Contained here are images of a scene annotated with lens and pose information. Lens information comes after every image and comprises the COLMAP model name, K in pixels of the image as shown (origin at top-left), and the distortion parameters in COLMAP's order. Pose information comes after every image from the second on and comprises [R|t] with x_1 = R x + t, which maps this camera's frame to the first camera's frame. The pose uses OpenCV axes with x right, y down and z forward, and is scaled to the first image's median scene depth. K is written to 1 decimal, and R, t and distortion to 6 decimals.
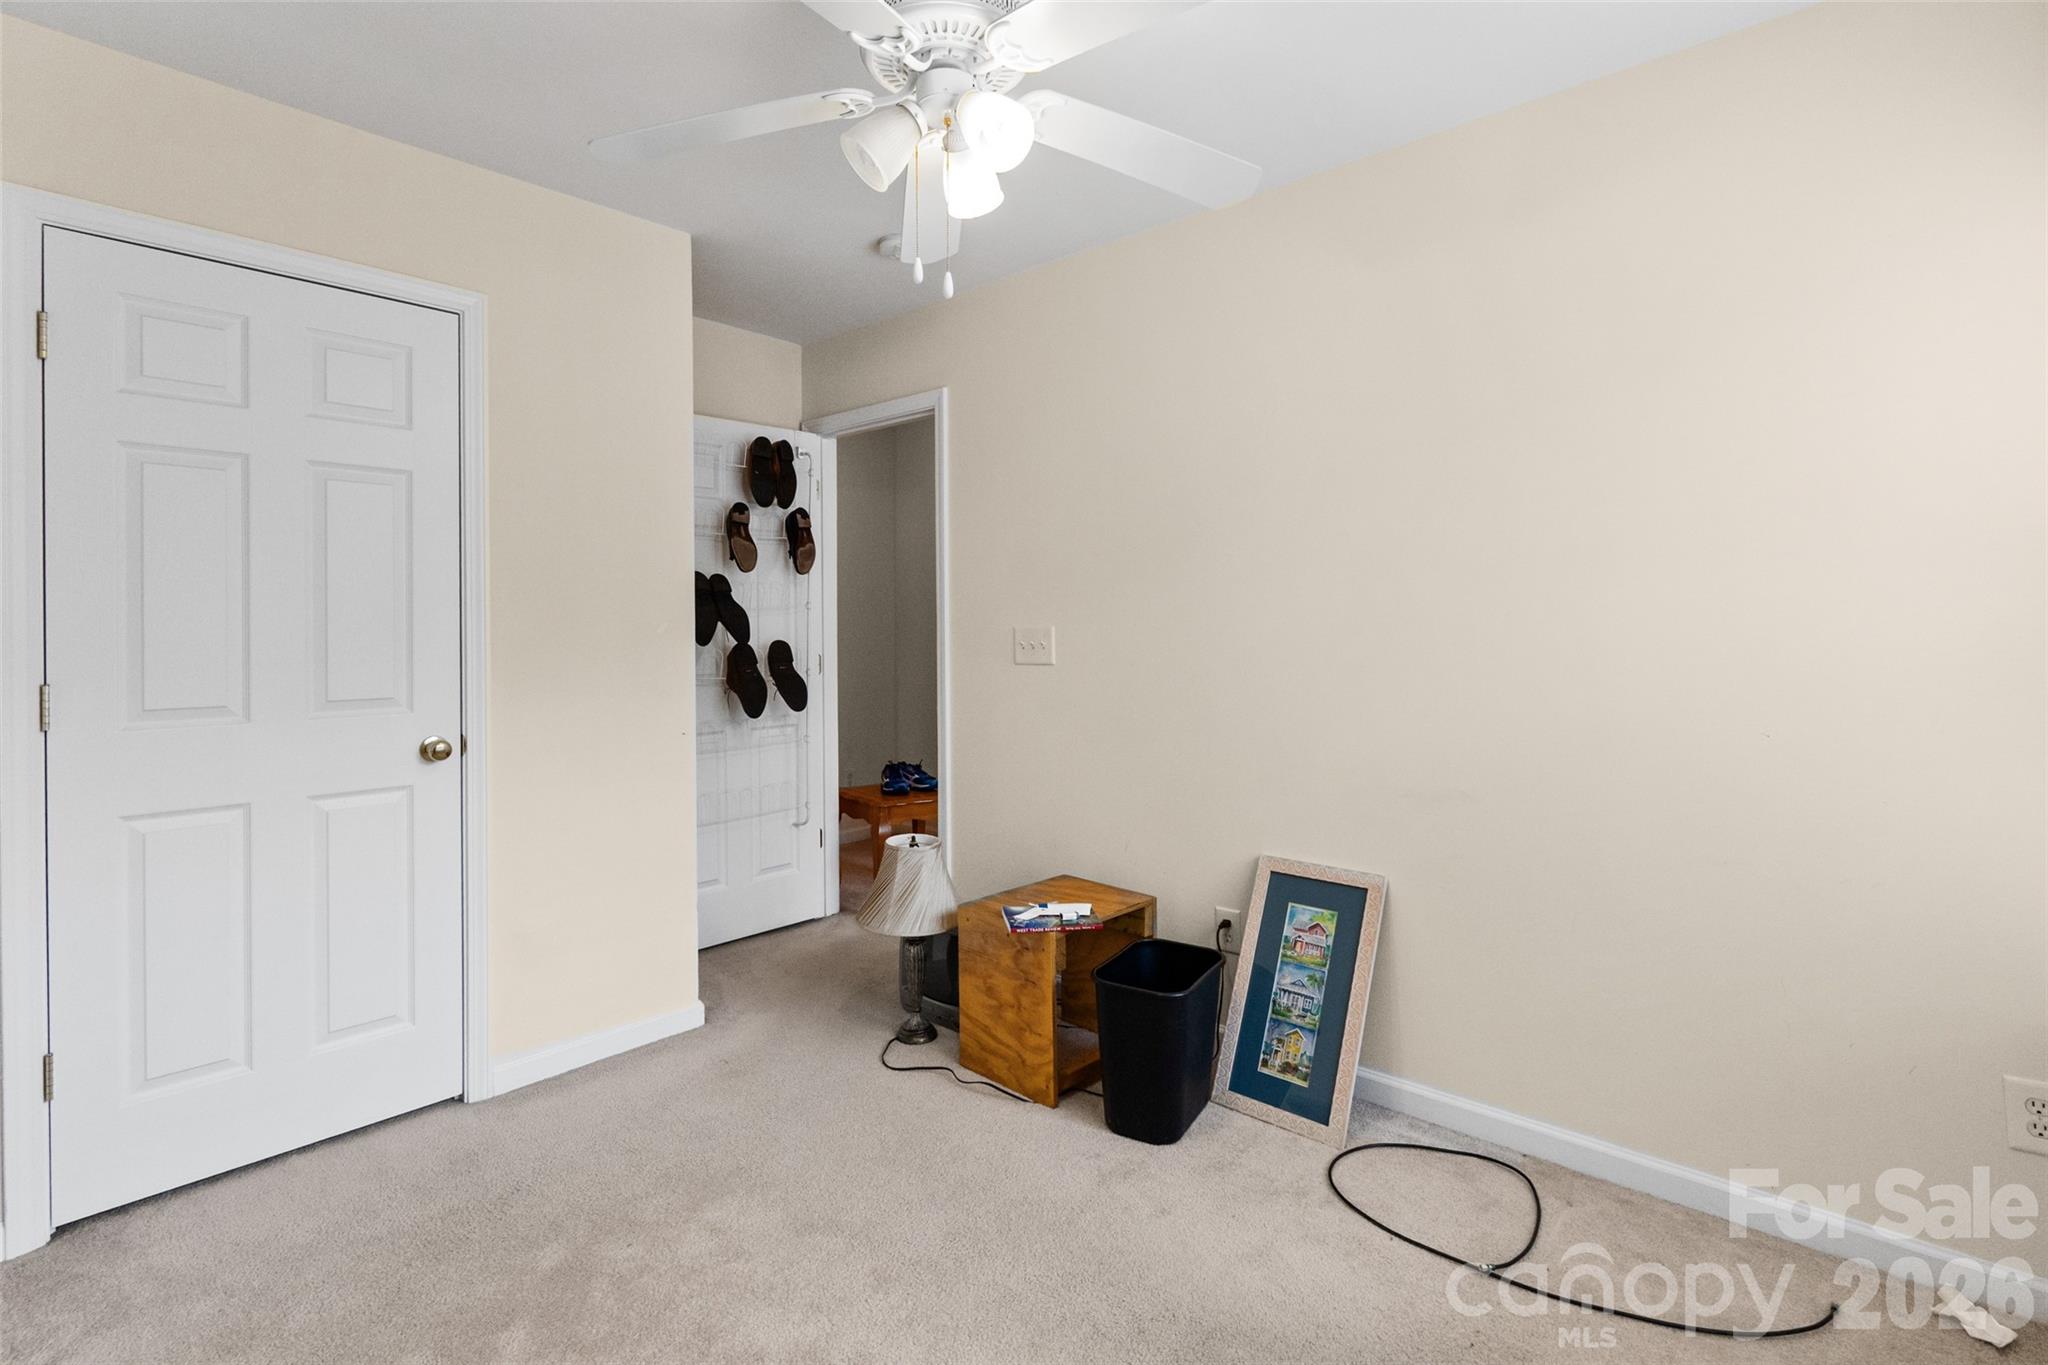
lens RADIAL K [[977.6, 0, 1033.5], [0, 977.6, 624.5], [0, 0, 1]] dist [-0.006291, 0.000192]
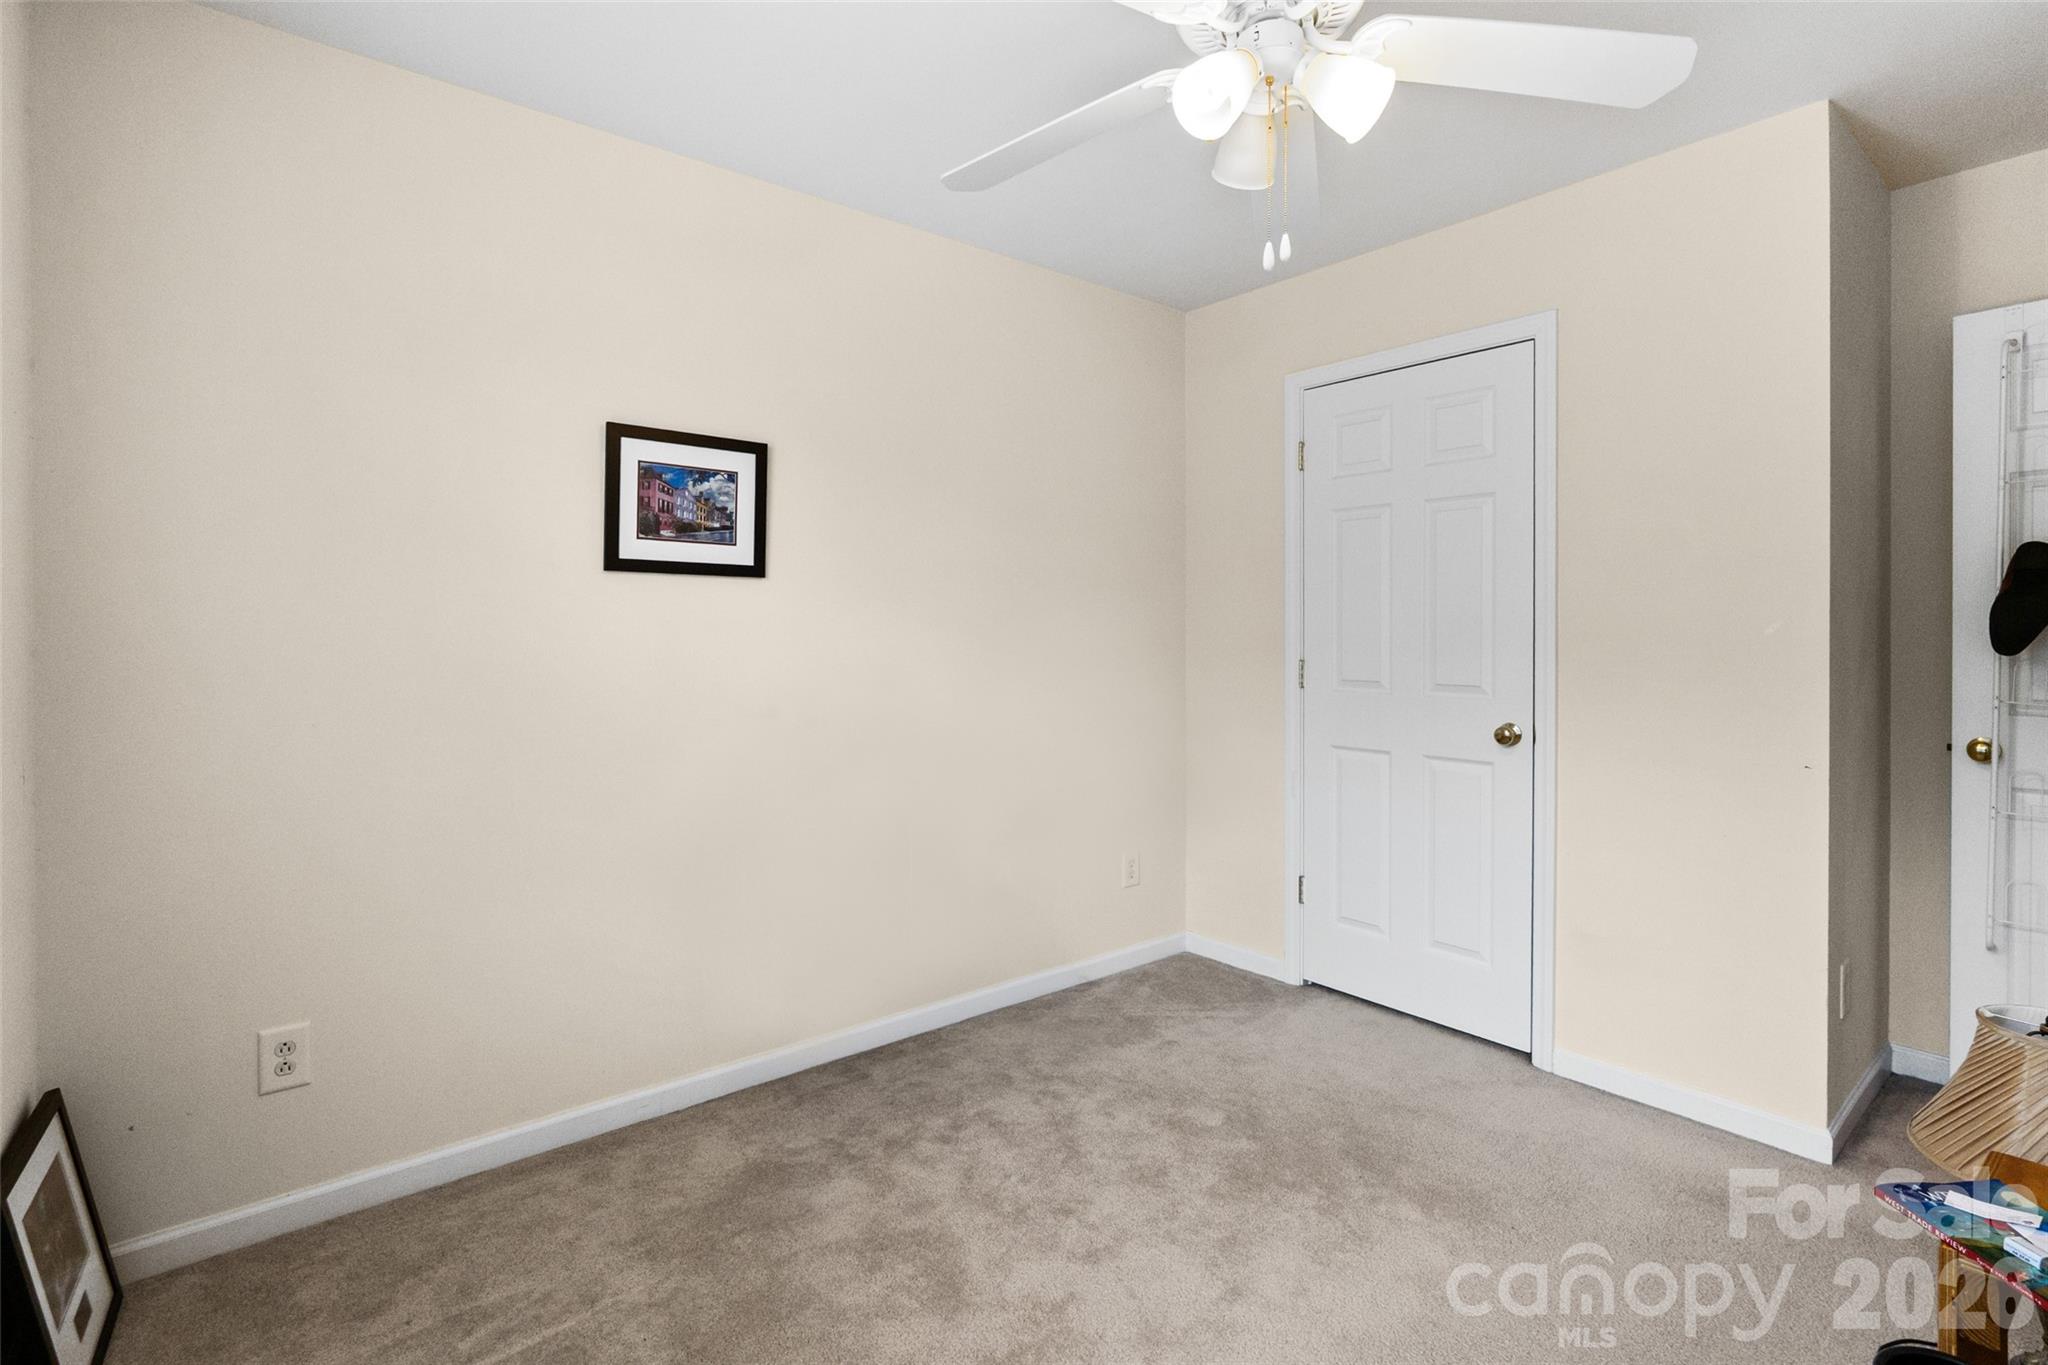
lens RADIAL K [[977.6, 0, 1035.2], [0, 977.6, 629.4], [0, 0, 1]] dist [-0.006291, 0.000192]
pose [[-0.164022, 0.007293, -0.986430, 0.588855], [0.001998, 0.999973, 0.007061, -0.003401], [0.986455, -0.000813, -0.164033, 0.638959]]
